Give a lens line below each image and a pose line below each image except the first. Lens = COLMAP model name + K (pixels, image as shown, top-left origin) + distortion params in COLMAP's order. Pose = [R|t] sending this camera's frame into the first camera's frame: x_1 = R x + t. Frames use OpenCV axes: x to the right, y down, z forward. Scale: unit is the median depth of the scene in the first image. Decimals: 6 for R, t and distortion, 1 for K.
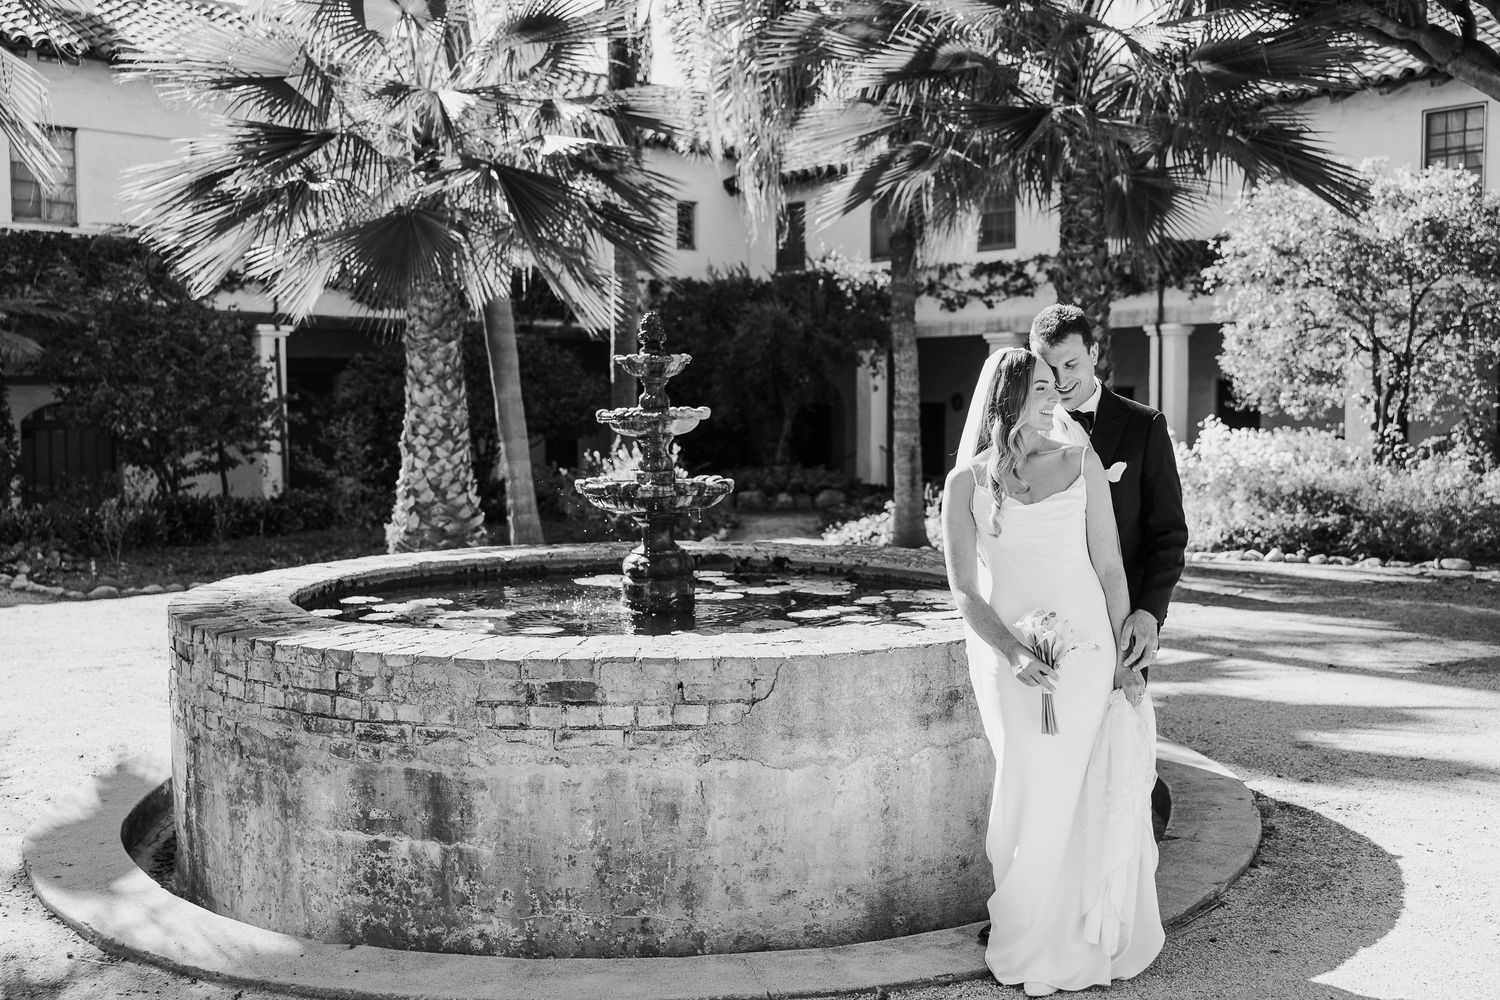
lens RADIAL K [[1532.8, 0, 766.4], [0, 1532.8, 500.8], [0, 0, 1]] dist [-0.000908, 0.021188]
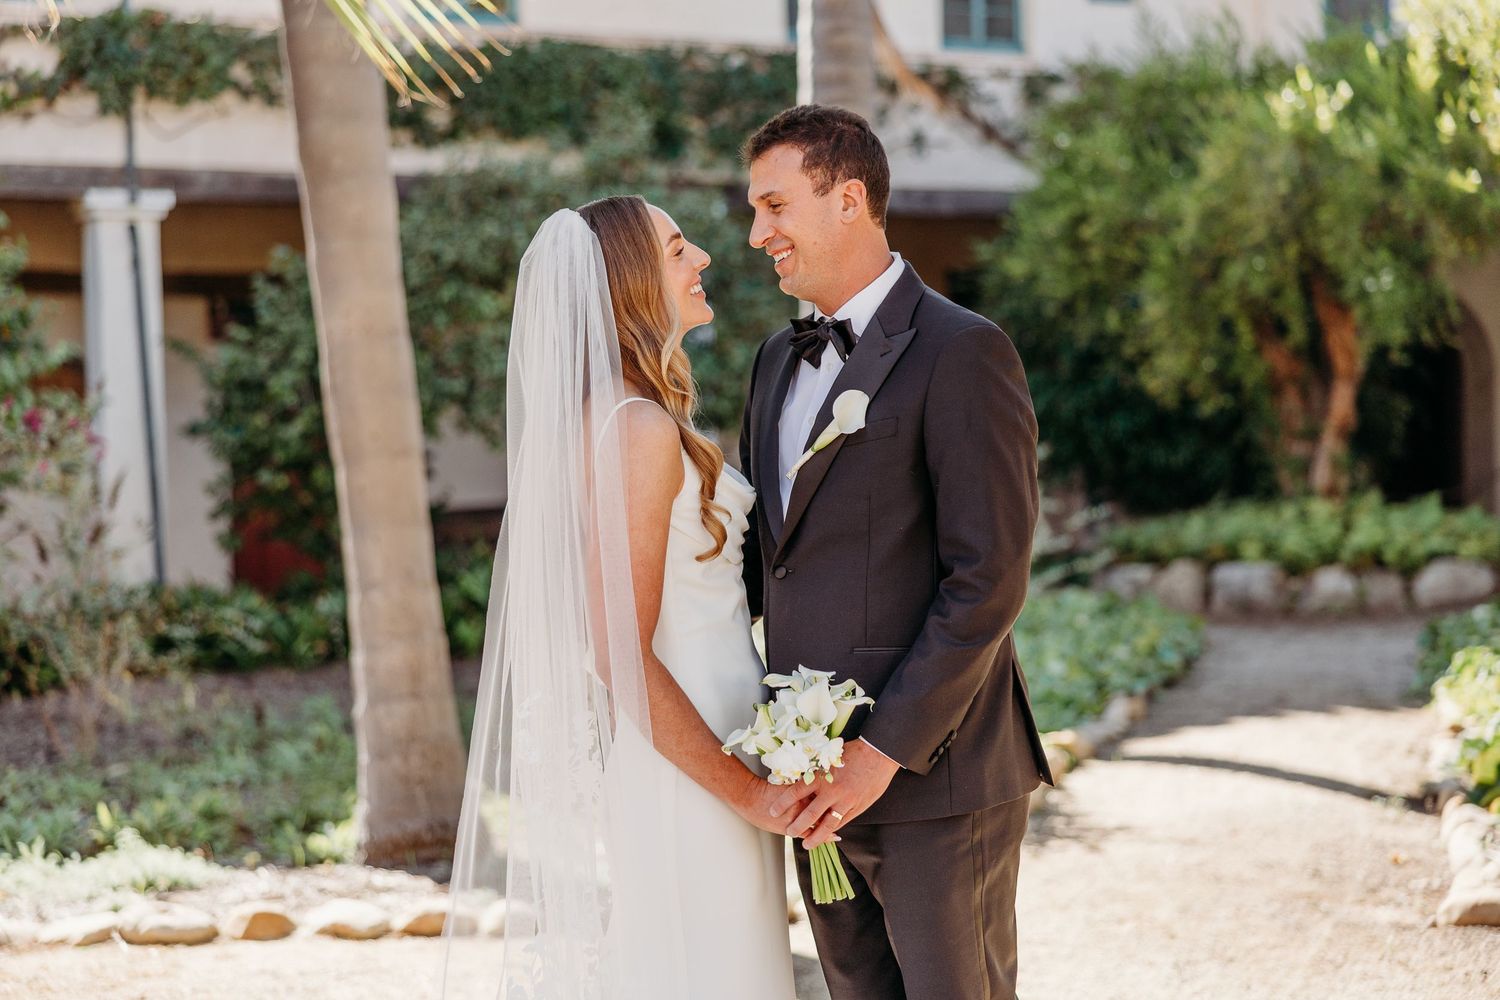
lens RADIAL K [[2524.3, 0, 746.9], [0, 2524.3, 497.3], [0, 0, 1]] dist [-0.006193, -0.084873]
pose [[0.971329, -0.009267, -0.237559, 0.044355], [0.006263, 0.999891, -0.013394, -0.036661], [0.237657, 0.011522, 0.971281, 0.744358]]
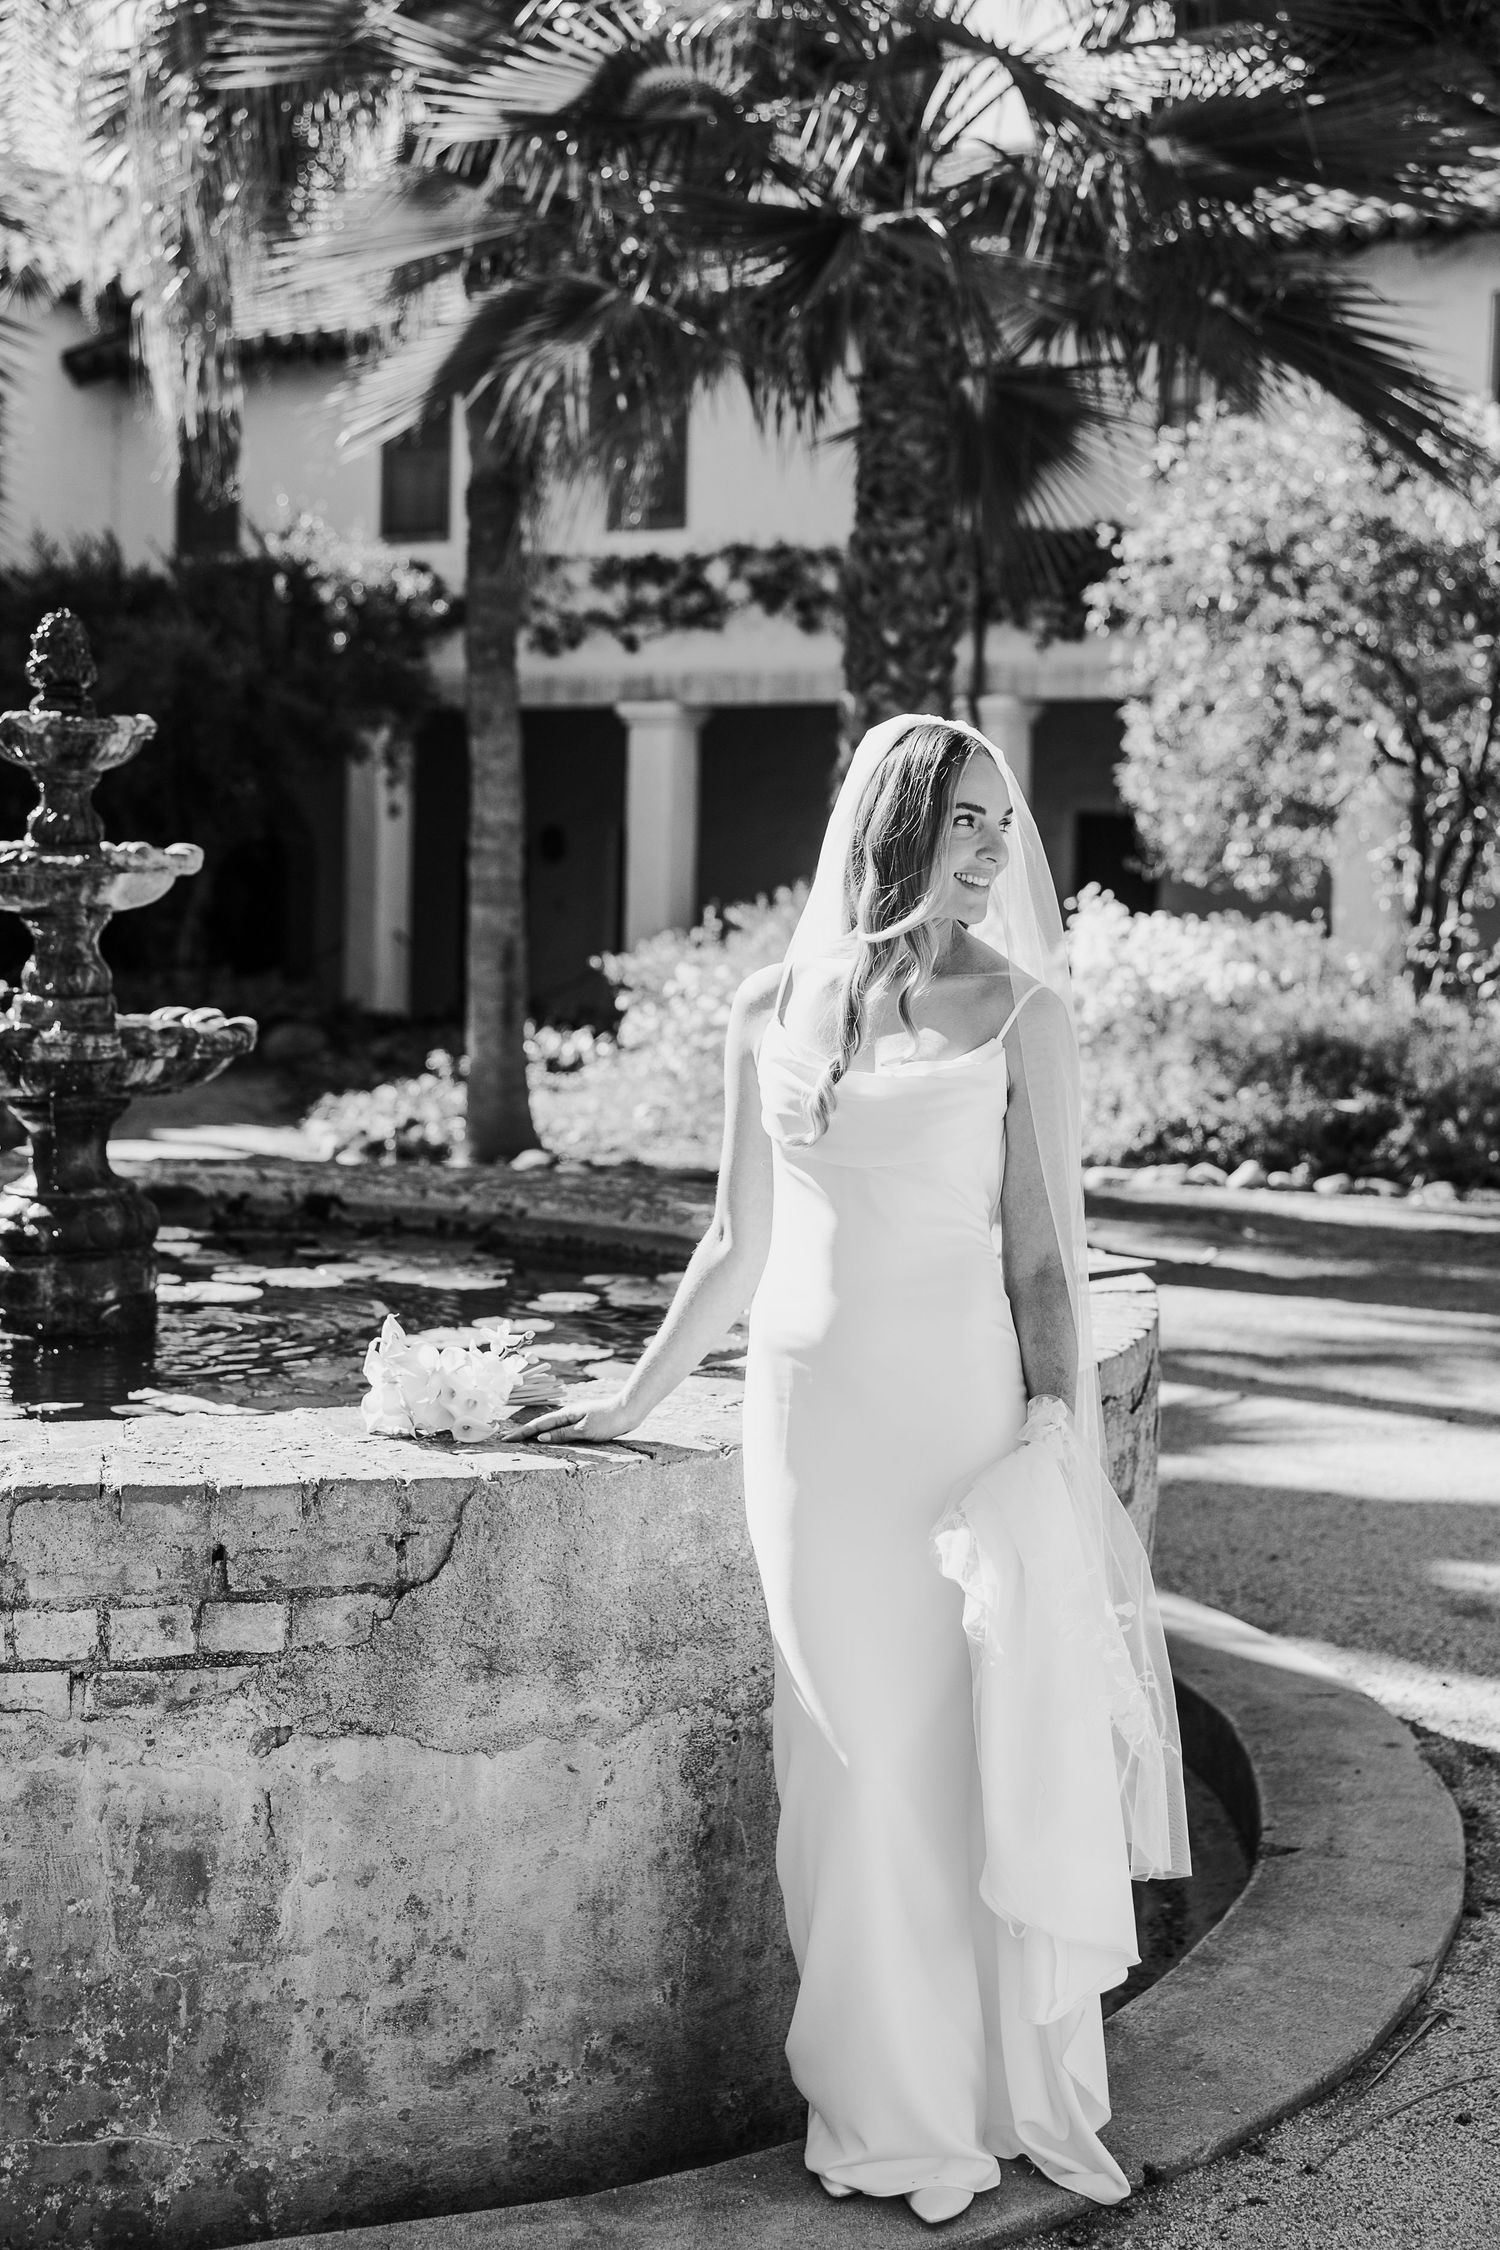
lens RADIAL K [[3105.7, 0, 750.0], [0, 3105.7, 1125.0], [0, 0, 1]] dist [0.021143, 0.005827]
pose [[0.979482, 0.008839, 0.201339, -0.031852], [-0.014208, 0.999580, 0.025239, -0.004511], [-0.201032, -0.027582, 0.979196, 0.073017]]
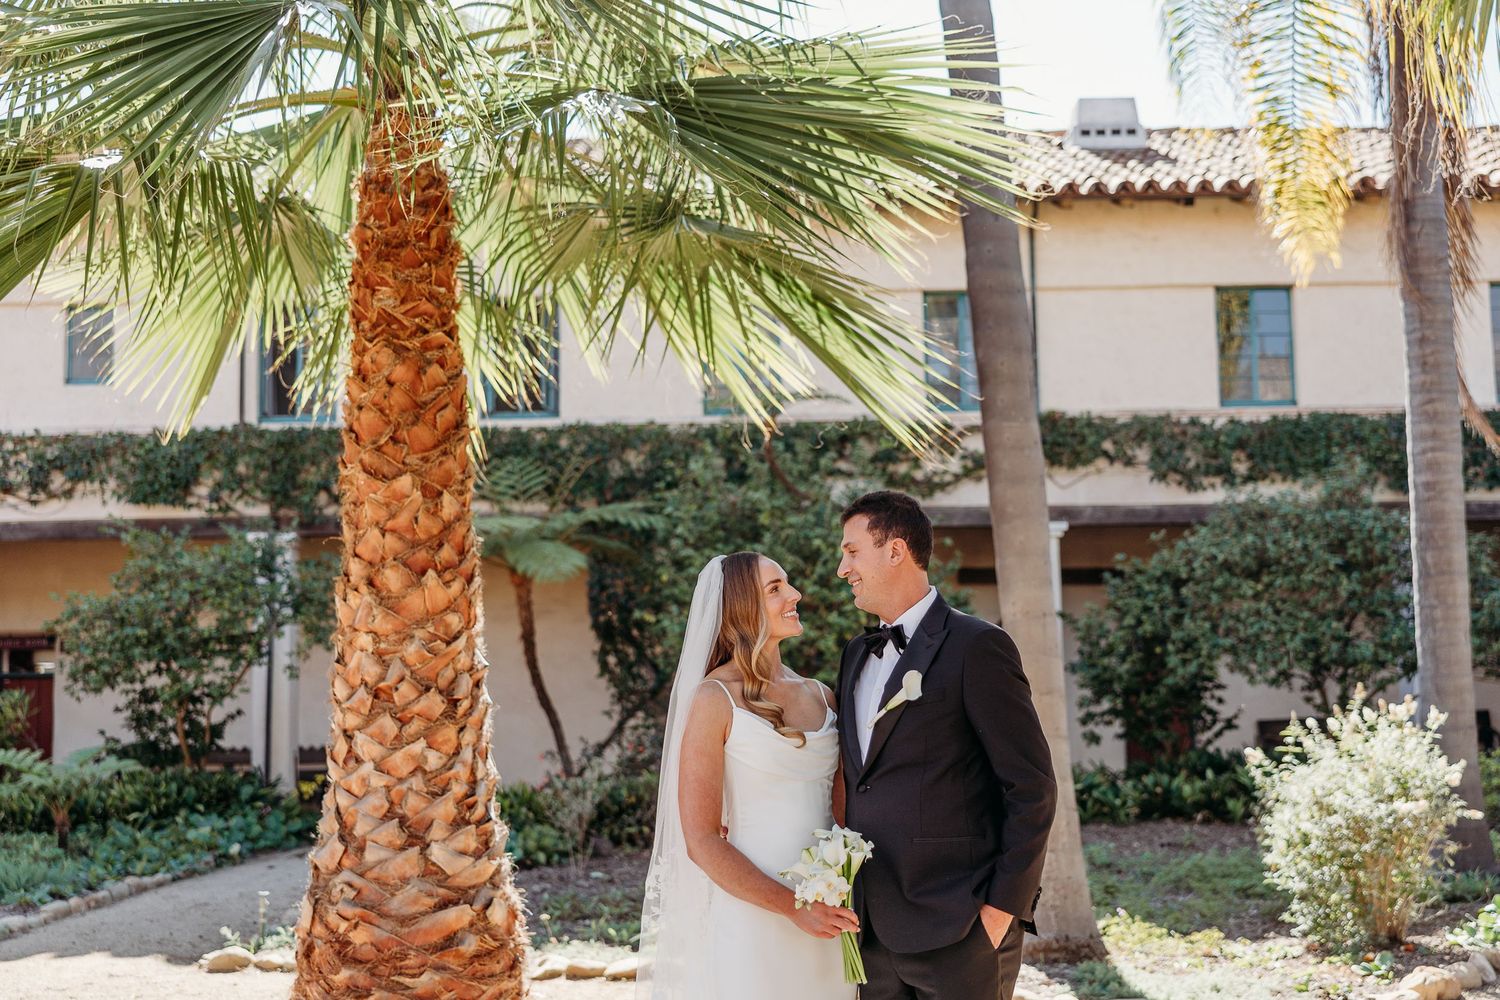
lens RADIAL K [[1564.9, 0, 752.3], [0, 1564.9, 504.4], [0, 0, 1]] dist [0.007290, 0.000379]
pose [[0.735014, -0.073367, -0.674071, 0.163450], [-0.024739, 0.990565, -0.134791, -0.044490], [0.677600, 0.115749, 0.726265, 0.807859]]
